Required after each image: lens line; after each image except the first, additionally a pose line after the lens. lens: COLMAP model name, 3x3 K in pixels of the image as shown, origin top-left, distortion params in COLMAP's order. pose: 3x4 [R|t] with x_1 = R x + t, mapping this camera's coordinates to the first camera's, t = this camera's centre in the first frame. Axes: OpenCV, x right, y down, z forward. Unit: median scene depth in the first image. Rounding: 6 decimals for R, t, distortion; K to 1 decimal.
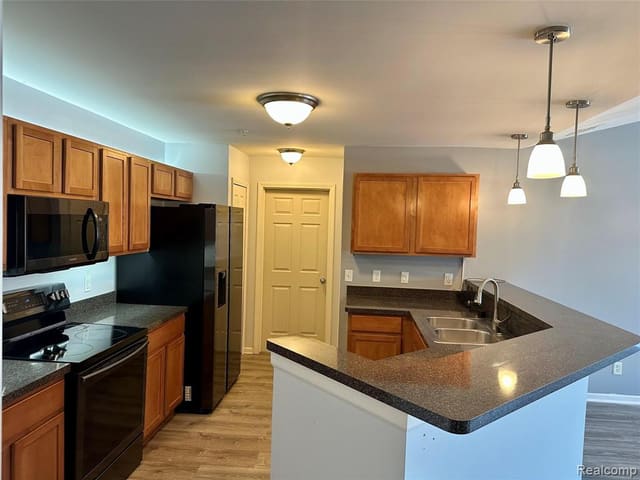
lens RADIAL K [[448.8, 0, 318.7], [0, 448.8, 241.1], [0, 0, 1]] dist [0.049466, -0.014316]
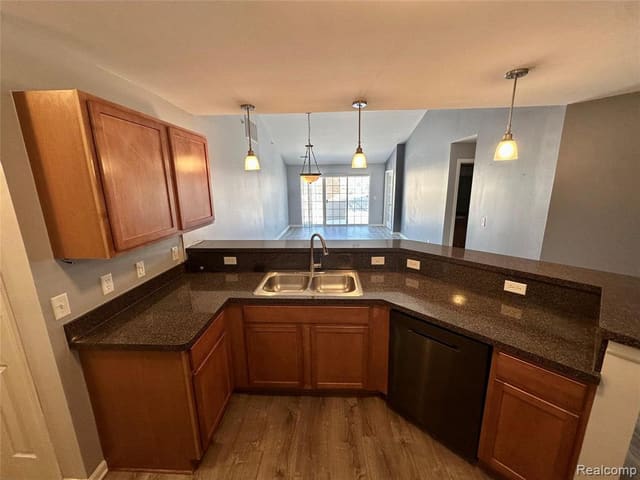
lens RADIAL K [[255.9, 0, 321.9], [0, 255.9, 239.3], [0, 0, 1]] dist [0.006558, -0.000895]
pose [[-0.043816, -0.243829, 0.968828, -0.209498], [0.051503, 0.967919, 0.245929, -0.052128], [-0.997711, 0.060673, -0.029853, 0.714697]]
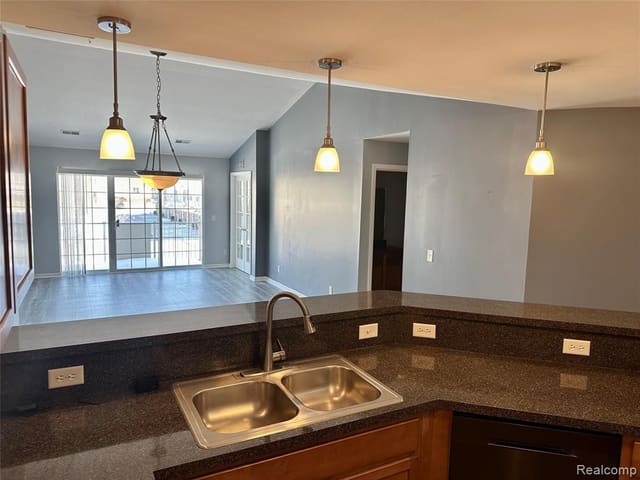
lens RADIAL K [[448.8, 0, 325.1], [0, 448.8, 238.3], [0, 0, 1]] dist [0.049466, -0.014316]
pose [[-0.550605, -0.130109, 0.824564, -0.114341], [-0.012745, 0.988974, 0.147541, -0.060262], [-0.834669, 0.070728, -0.546192, 0.906483]]
